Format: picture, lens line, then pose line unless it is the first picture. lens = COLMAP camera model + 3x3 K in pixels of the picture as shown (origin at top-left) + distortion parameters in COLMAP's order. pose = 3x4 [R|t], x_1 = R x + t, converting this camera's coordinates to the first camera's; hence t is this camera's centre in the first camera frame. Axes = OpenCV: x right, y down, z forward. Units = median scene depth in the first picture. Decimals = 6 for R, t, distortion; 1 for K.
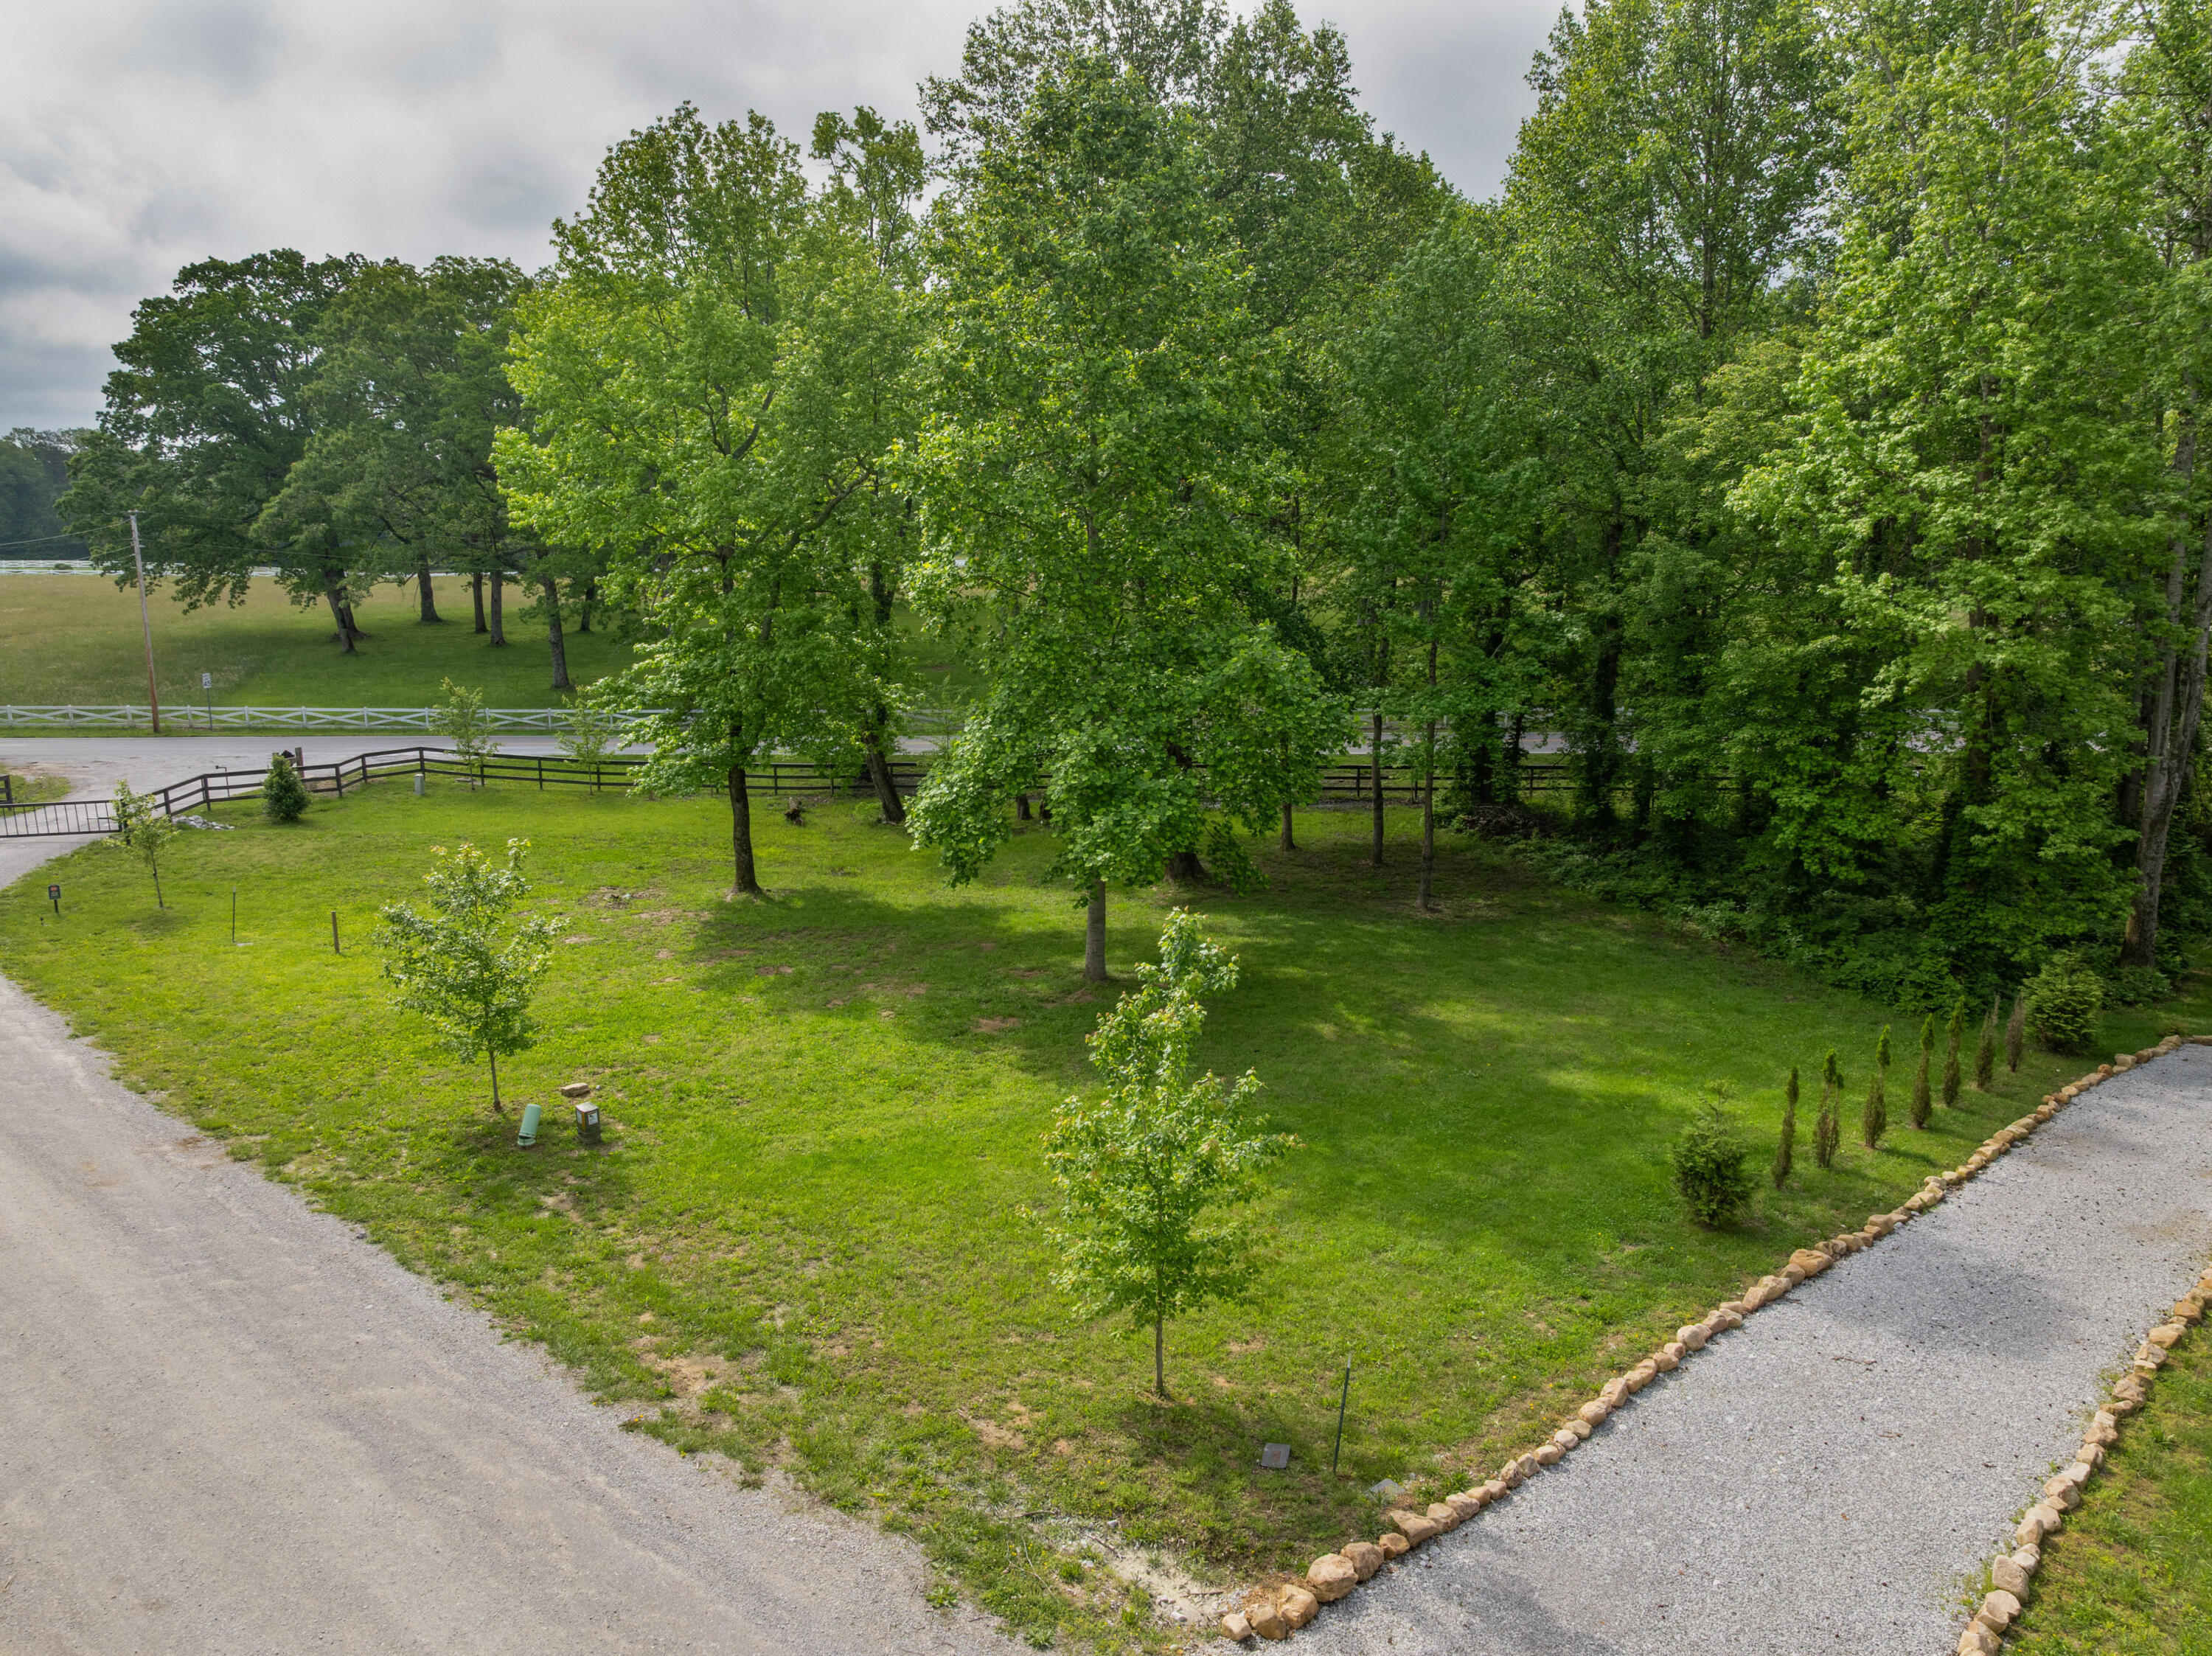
lens RADIAL K [[1575.2, 0, 1106.0], [0, 1575.2, 828.0], [0, 0, 1]] dist [-0.053903, 0.028044]
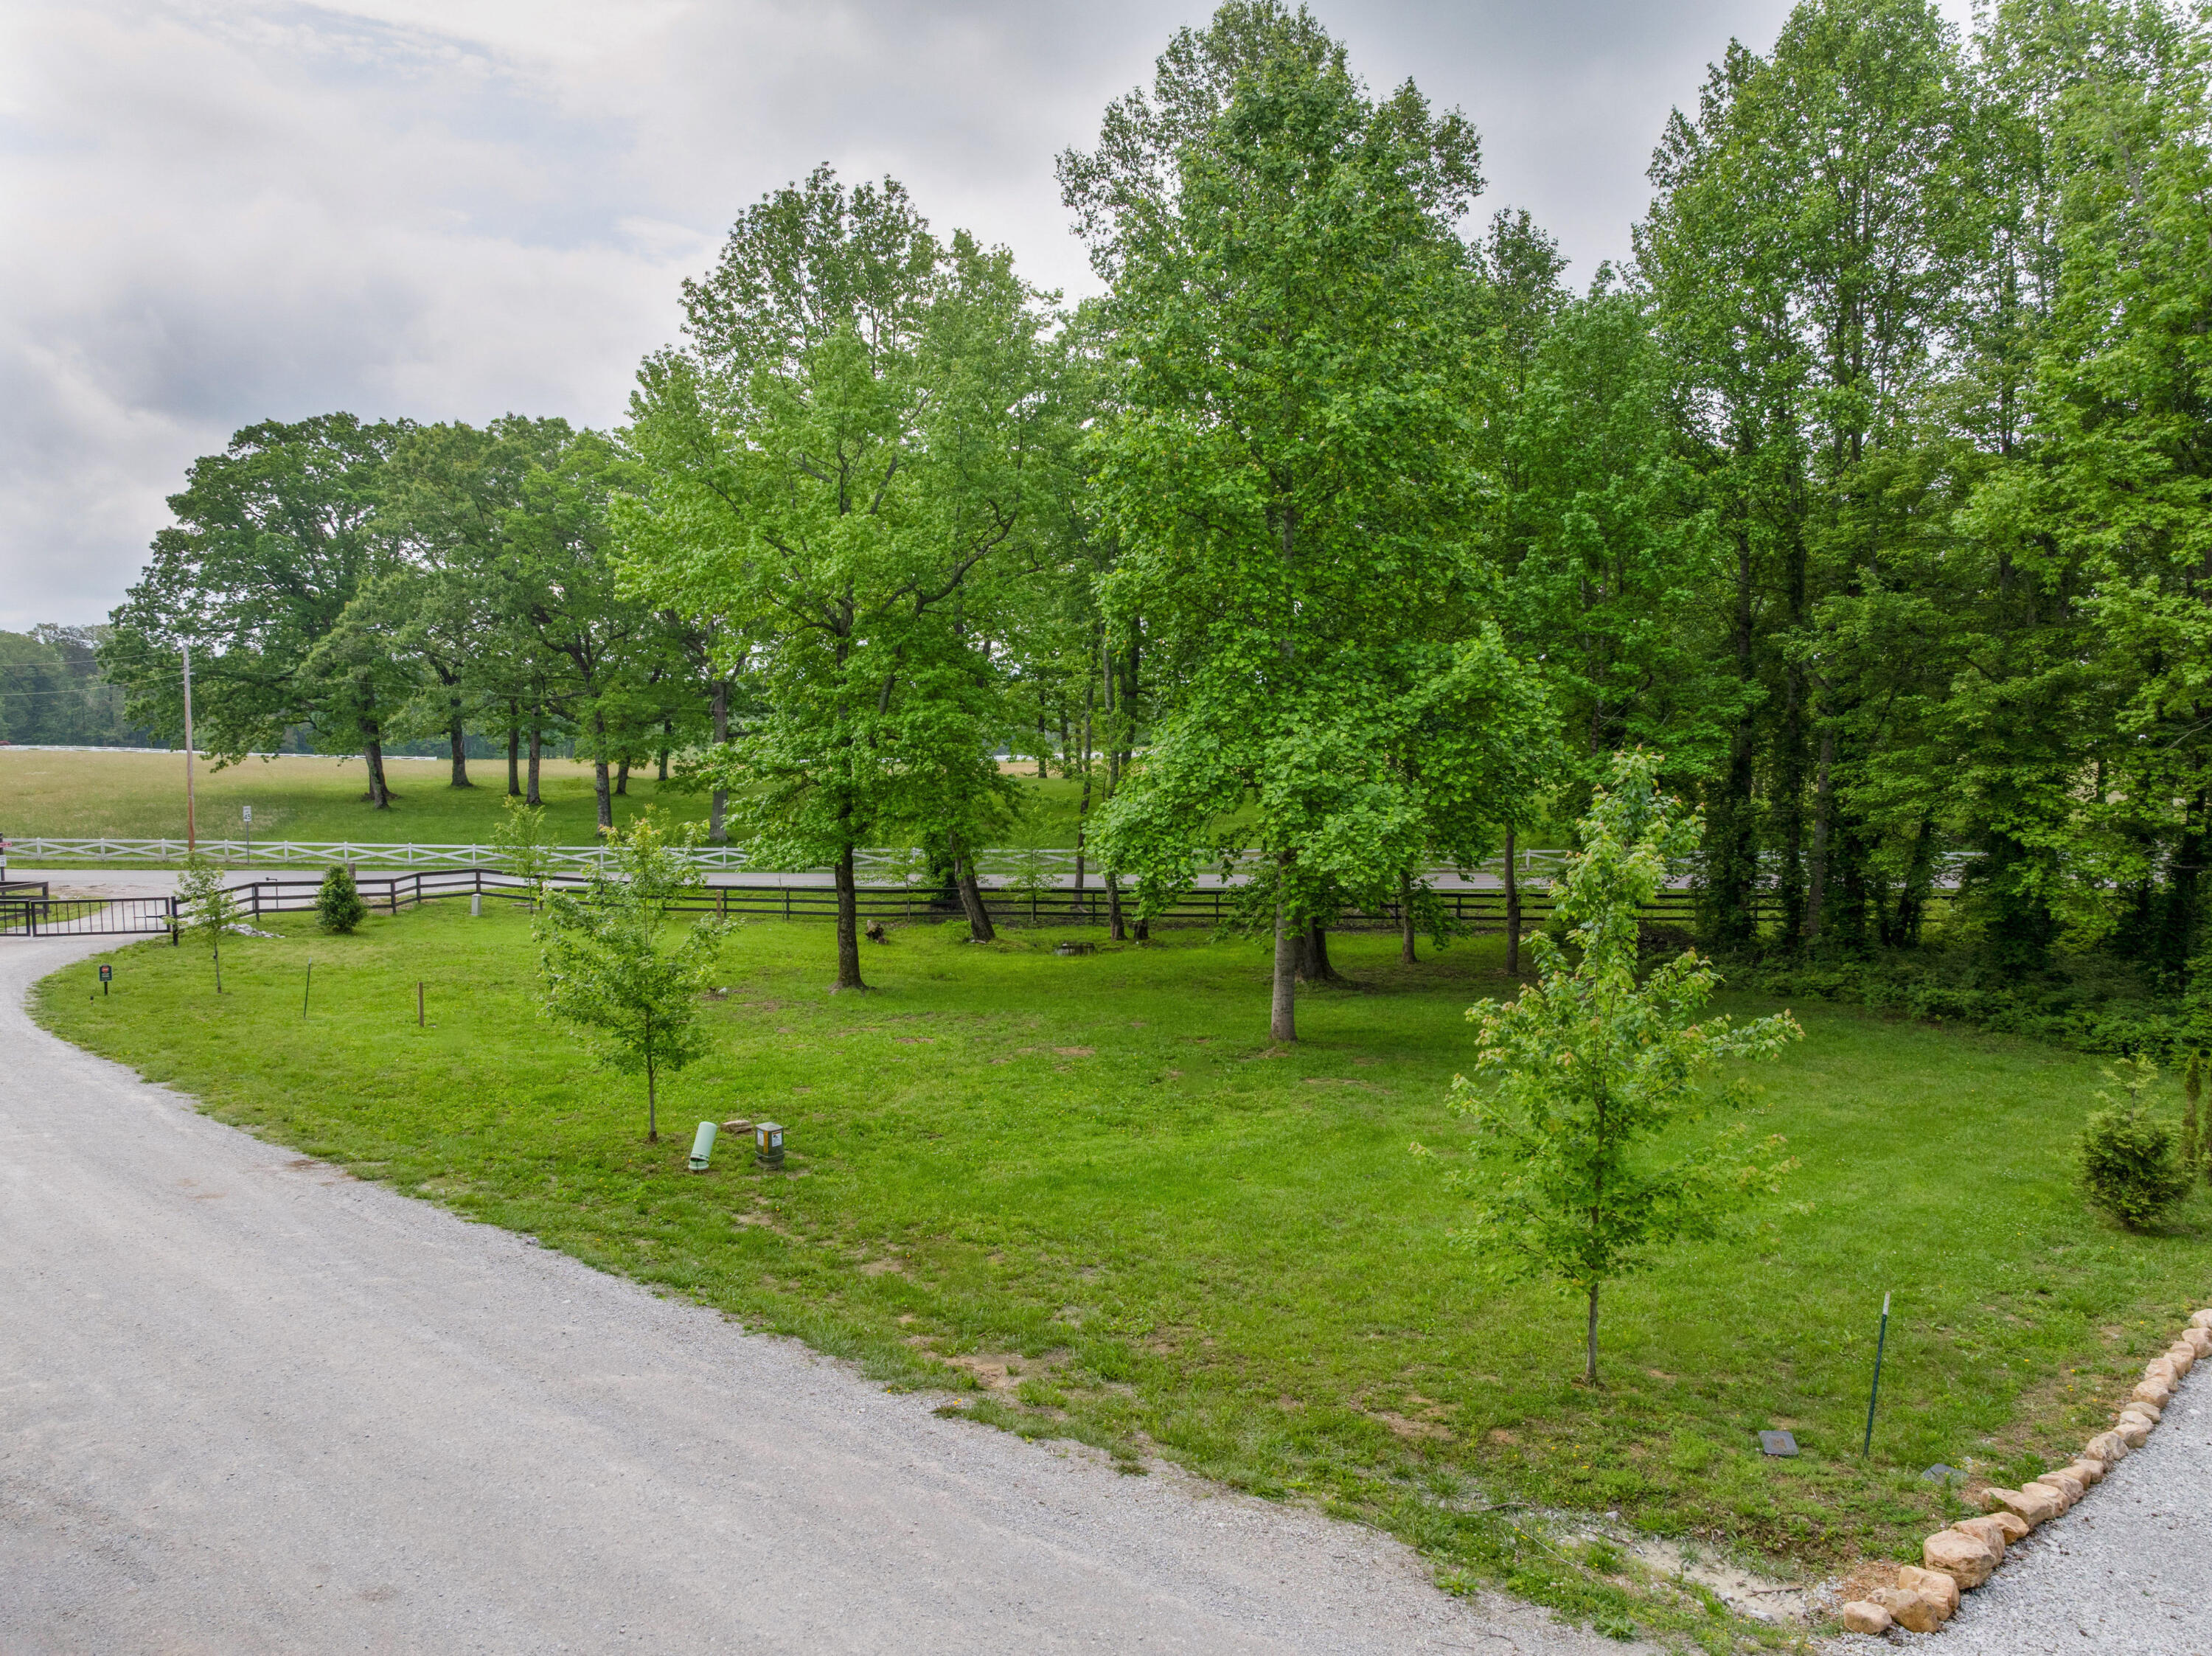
lens RADIAL K [[1575.2, 0, 1106.0], [0, 1575.2, 828.0], [0, 0, 1]] dist [-0.053903, 0.028044]
pose [[0.999986, 0.002845, 0.004529, -0.134604], [-0.002205, 0.990774, -0.135510, 0.117678], [-0.004872, 0.135498, 0.990766, 0.111163]]
